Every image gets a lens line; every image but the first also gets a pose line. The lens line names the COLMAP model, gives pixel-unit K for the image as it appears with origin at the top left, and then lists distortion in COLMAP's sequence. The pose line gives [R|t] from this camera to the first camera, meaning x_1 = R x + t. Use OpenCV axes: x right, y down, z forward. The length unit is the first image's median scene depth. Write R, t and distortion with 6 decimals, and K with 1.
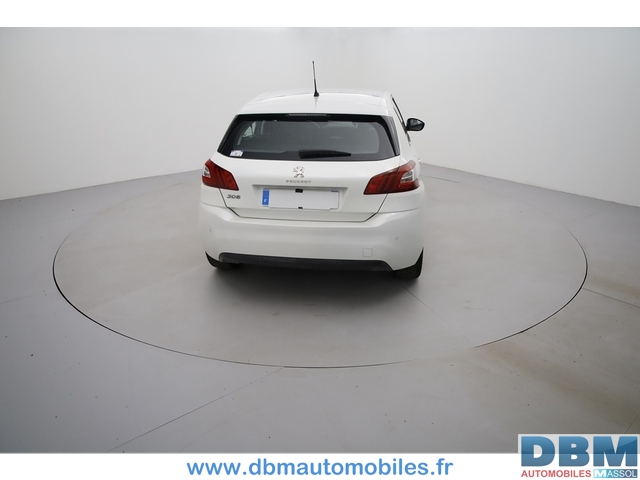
lens RADIAL K [[439.5, 0, 320.0], [0, 439.5, 240.0], [0, 0, 1]] dist [-0.061750, 0.002739]
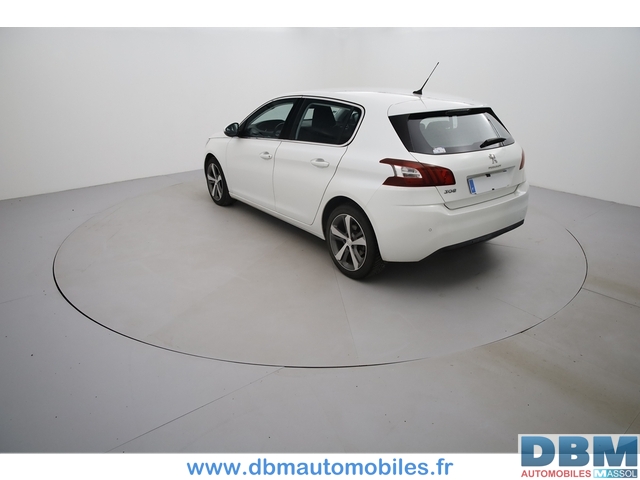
lens RADIAL K [[439.5, 0, 320.0], [0, 439.5, 240.0], [0, 0, 1]] dist [-0.061750, 0.002739]
pose [[0.840084, -0.243873, 0.484547, -0.986144], [0.240449, 0.968108, 0.070371, -0.133263], [-0.486255, 0.057391, 0.871930, 0.244905]]
